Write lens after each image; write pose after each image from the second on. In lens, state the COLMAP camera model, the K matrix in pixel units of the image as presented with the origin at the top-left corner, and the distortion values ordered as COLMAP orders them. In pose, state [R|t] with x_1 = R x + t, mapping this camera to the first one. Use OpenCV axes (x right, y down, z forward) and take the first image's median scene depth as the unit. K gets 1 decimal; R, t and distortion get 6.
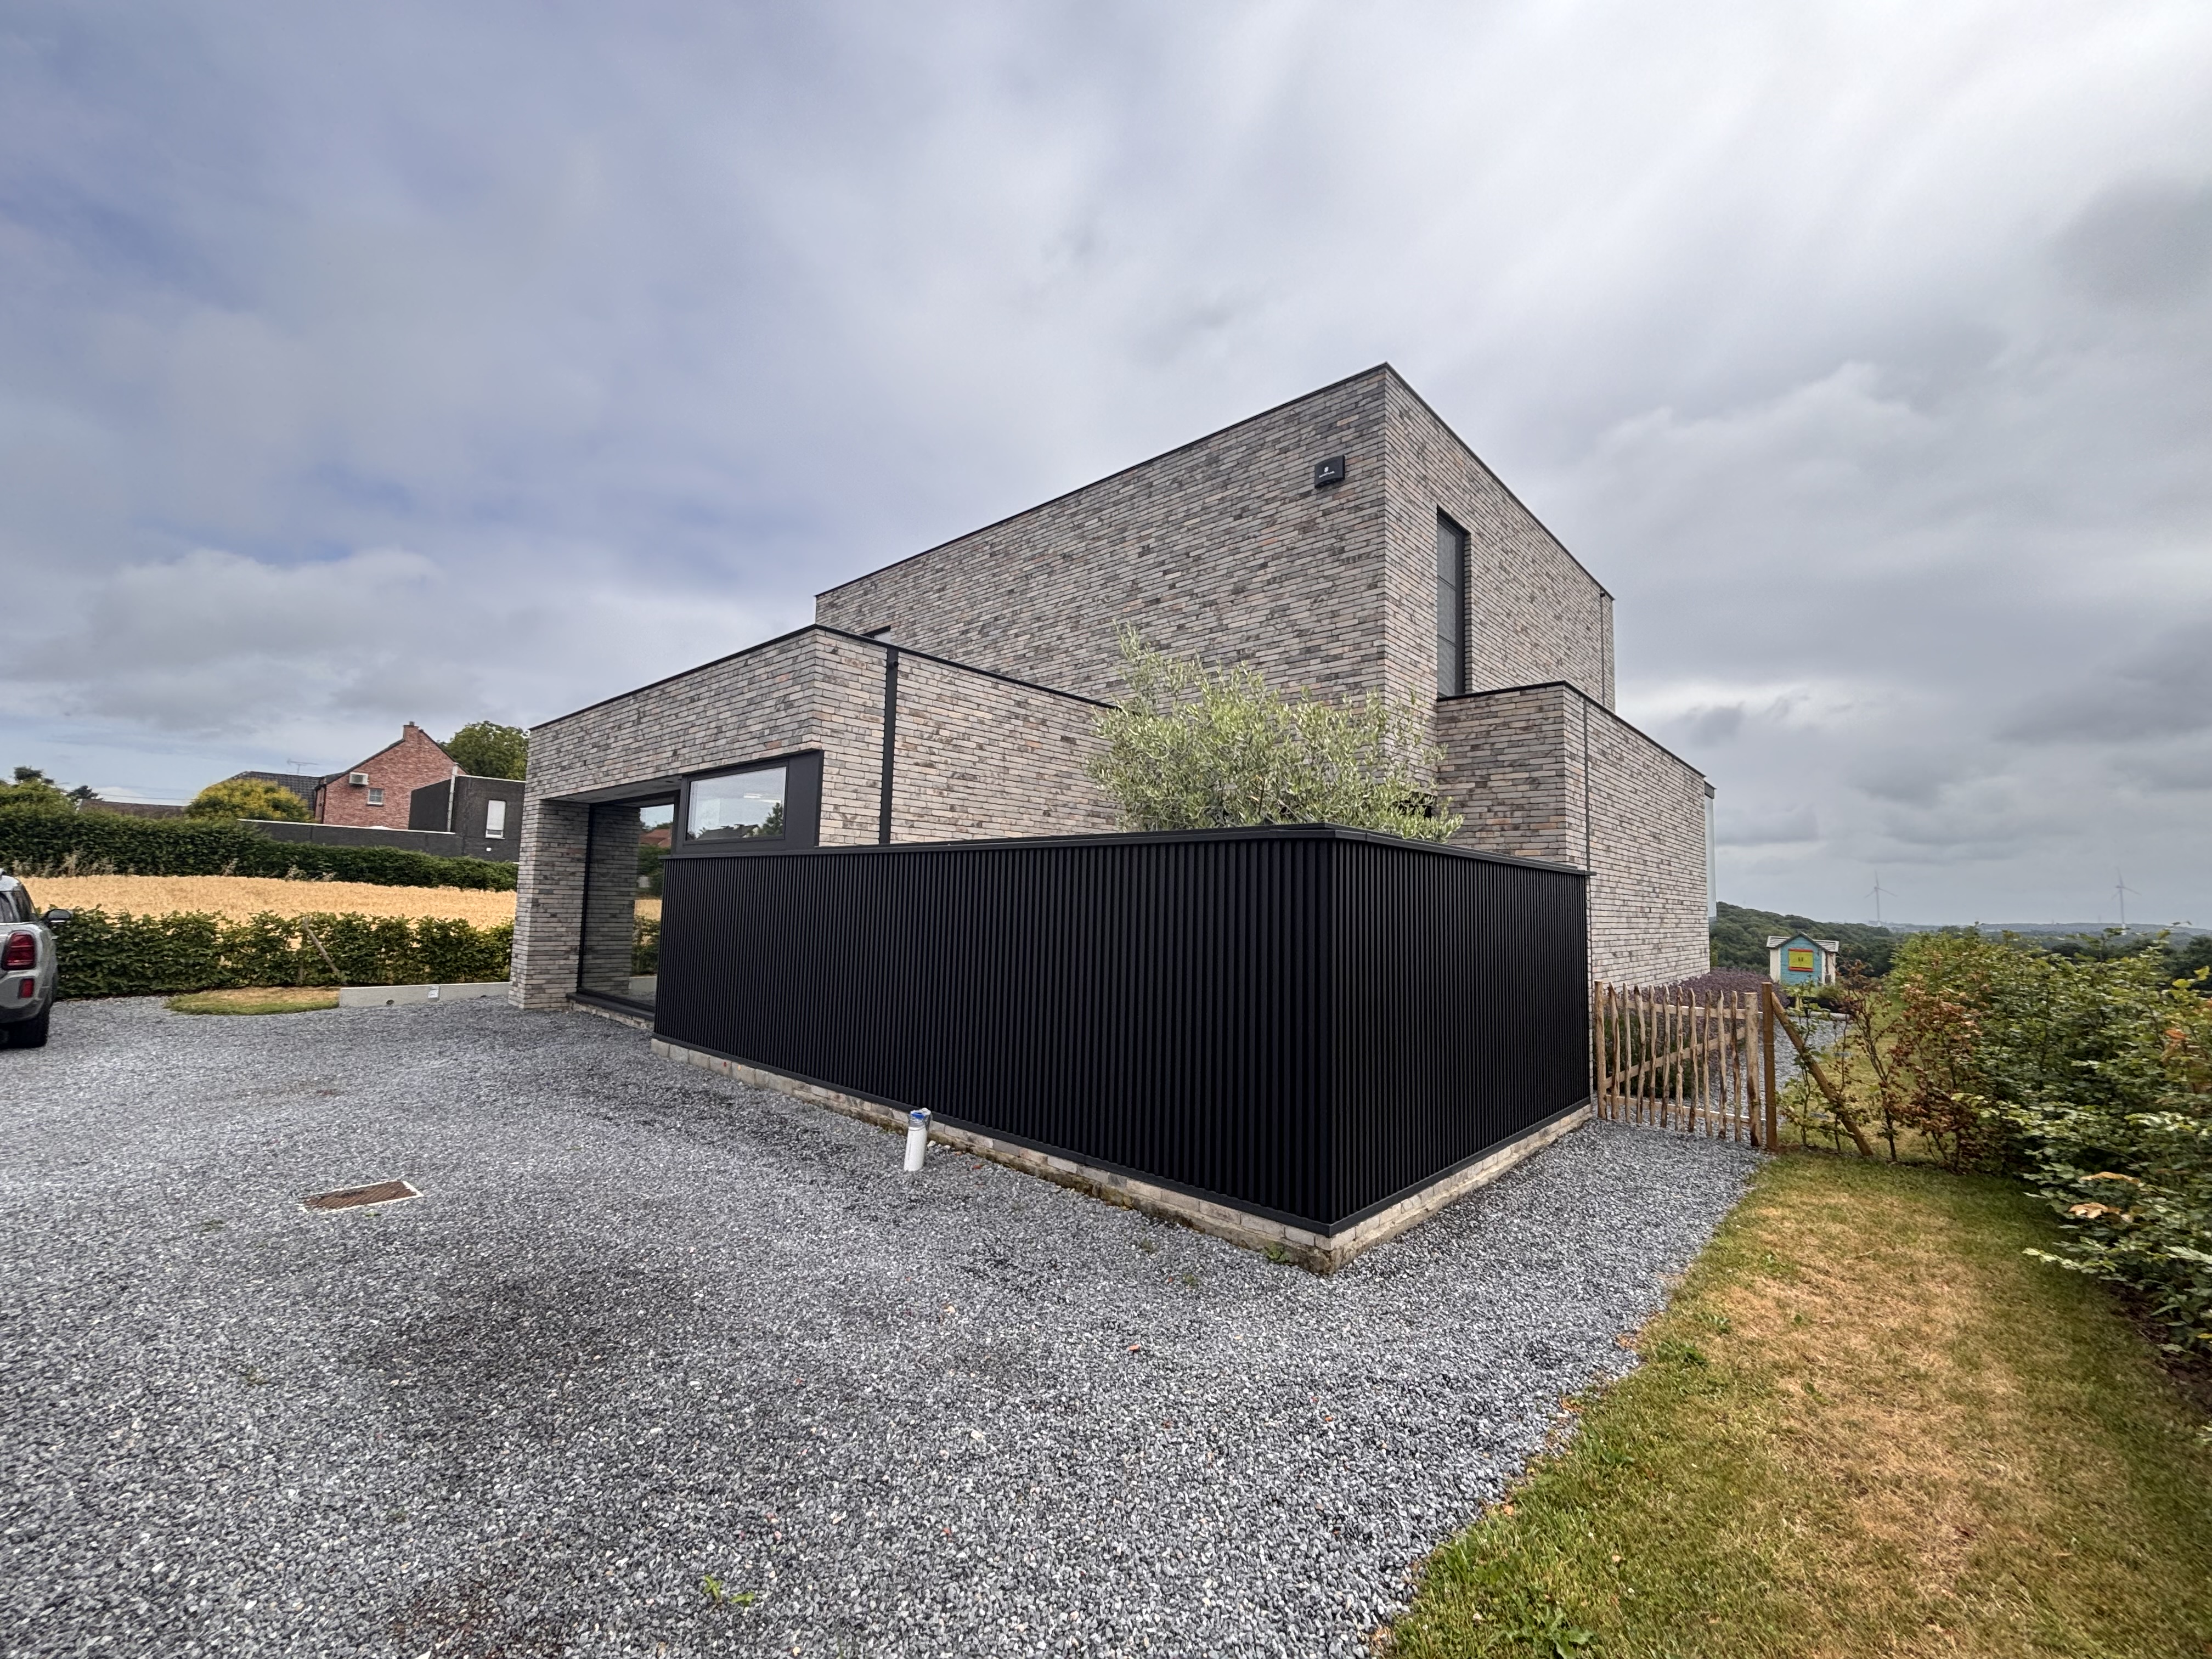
lens RADIAL K [[894.3, 0, 1118.1], [0, 894.3, 832.0], [0, 0, 1]] dist [-0.003000, 0.000215]
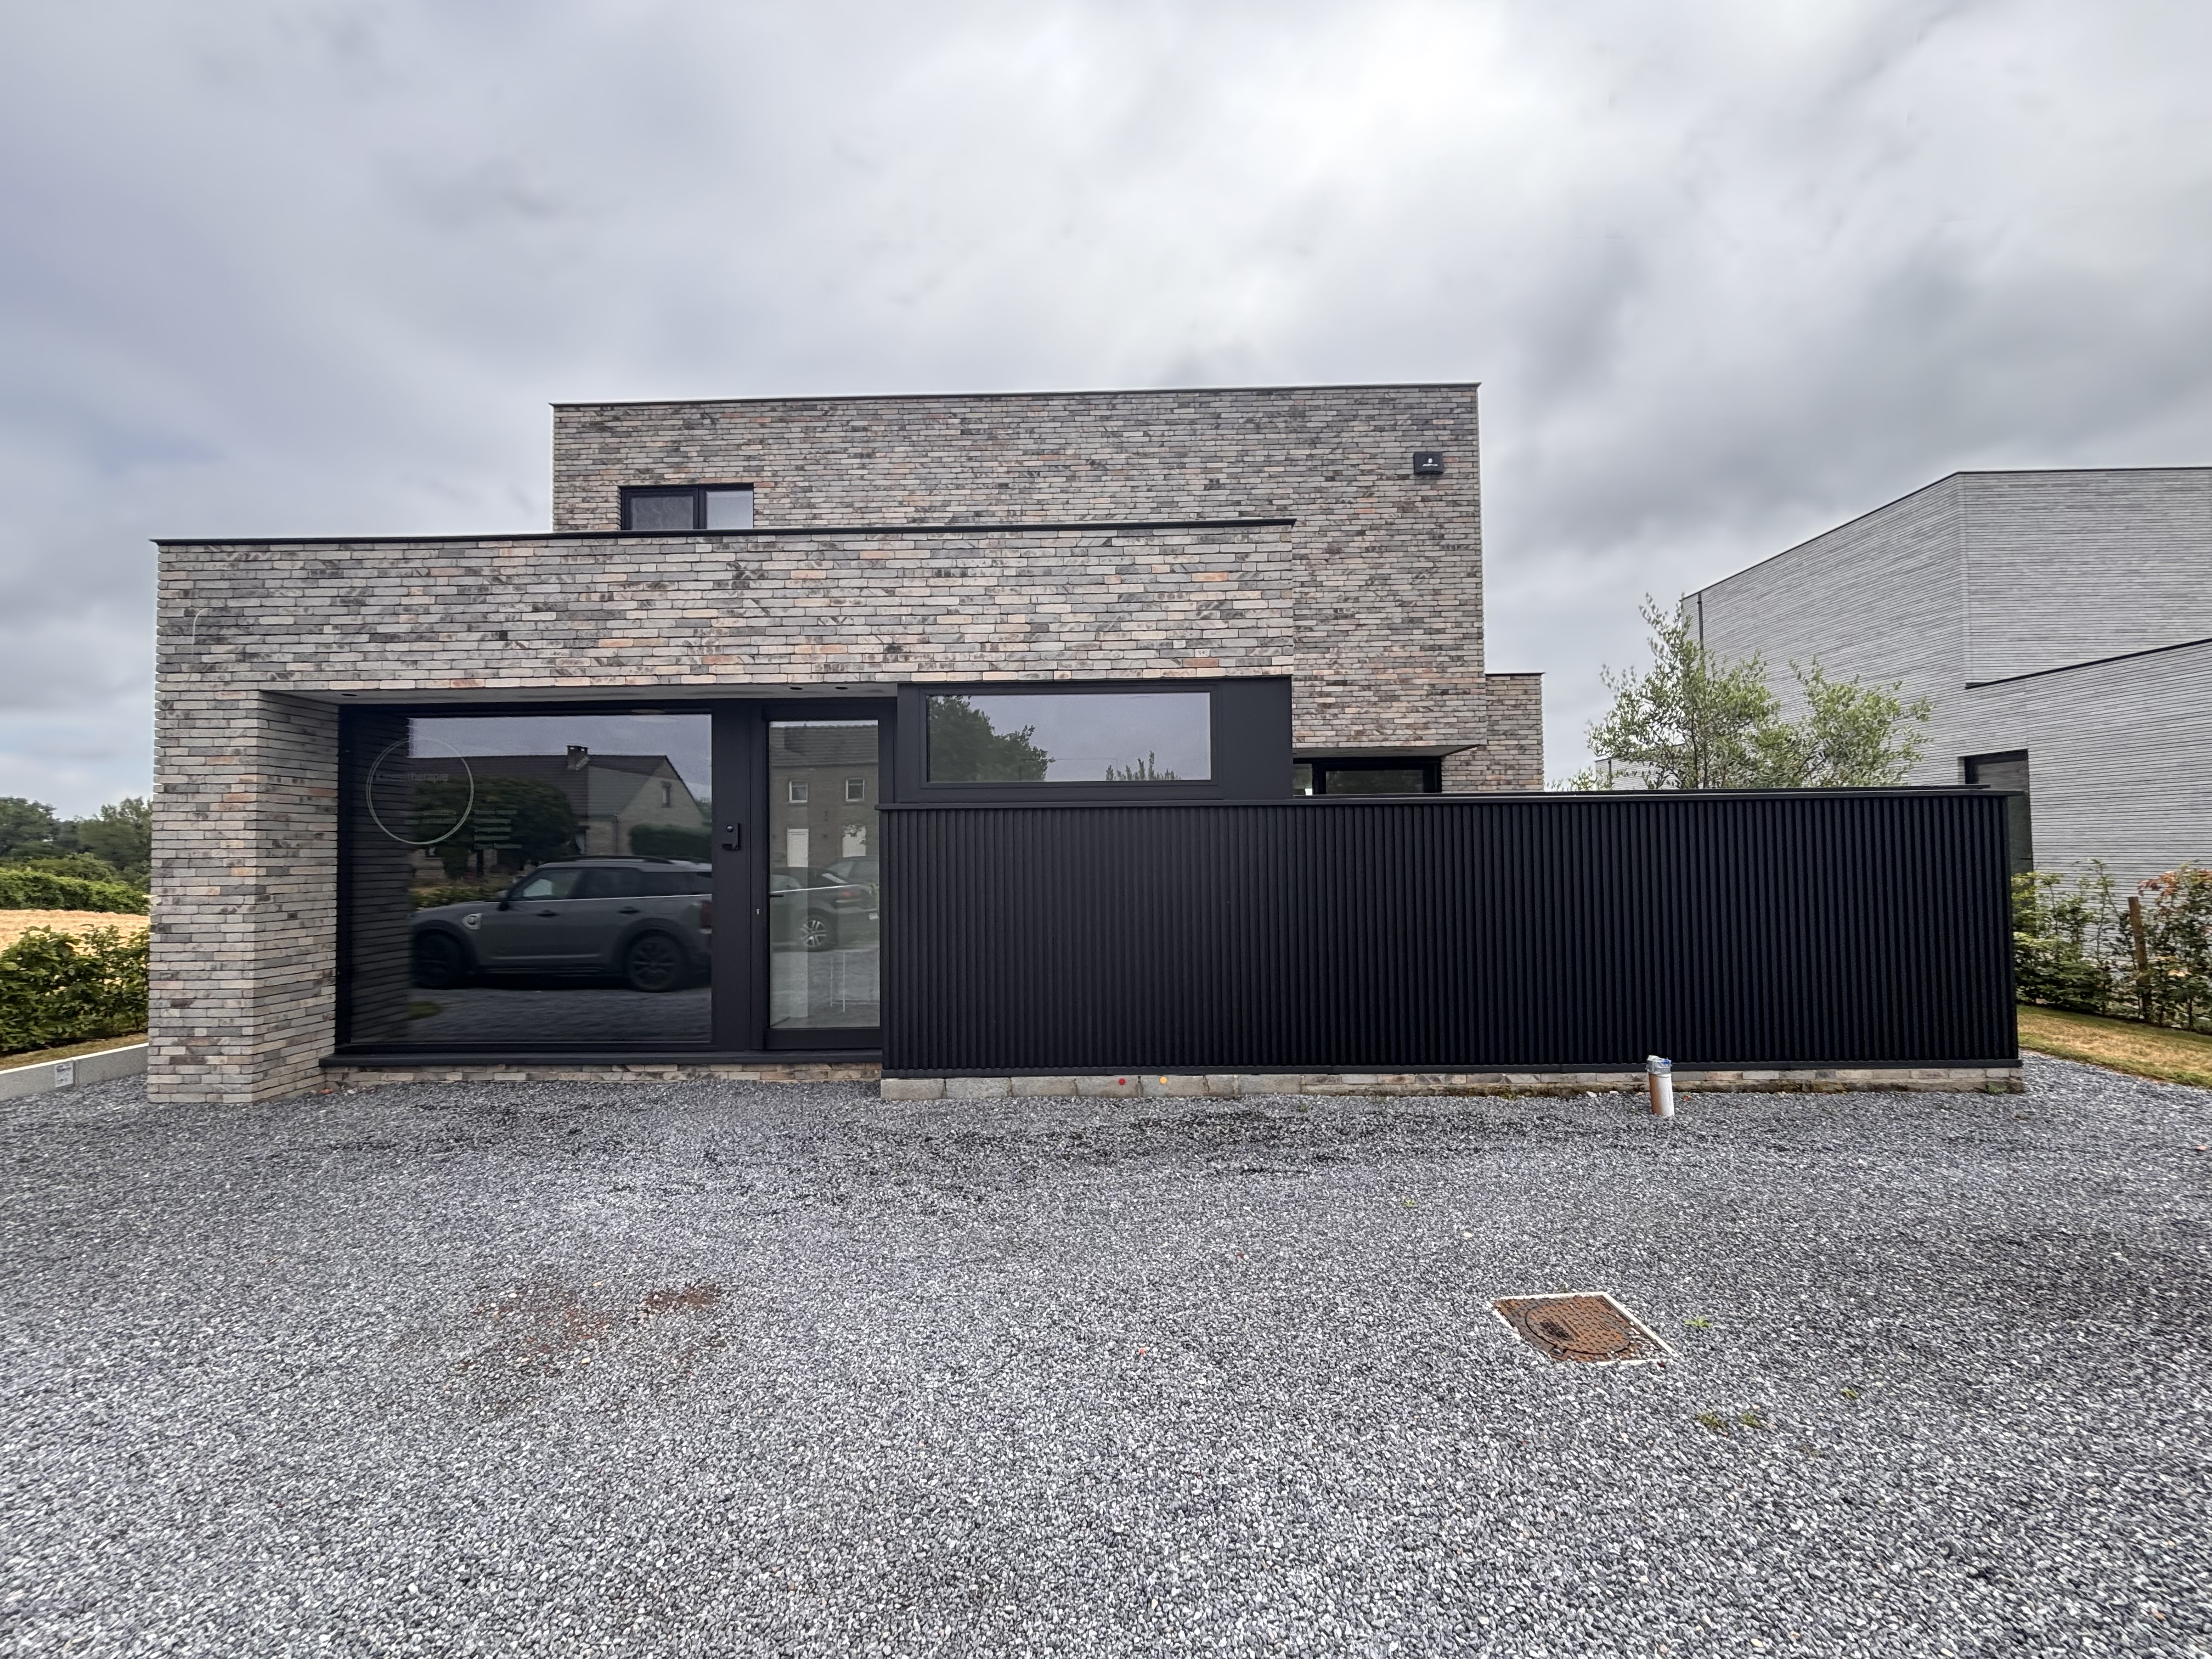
lens RADIAL K [[894.3, 0, 1112.9], [0, 894.3, 826.9], [0, 0, 1]] dist [-0.003000, 0.000215]
pose [[0.753980, -0.016528, 0.656690, -0.773351], [-0.021707, 0.998511, 0.050054, 0.006364], [-0.656539, -0.051994, 0.752498, 0.373481]]
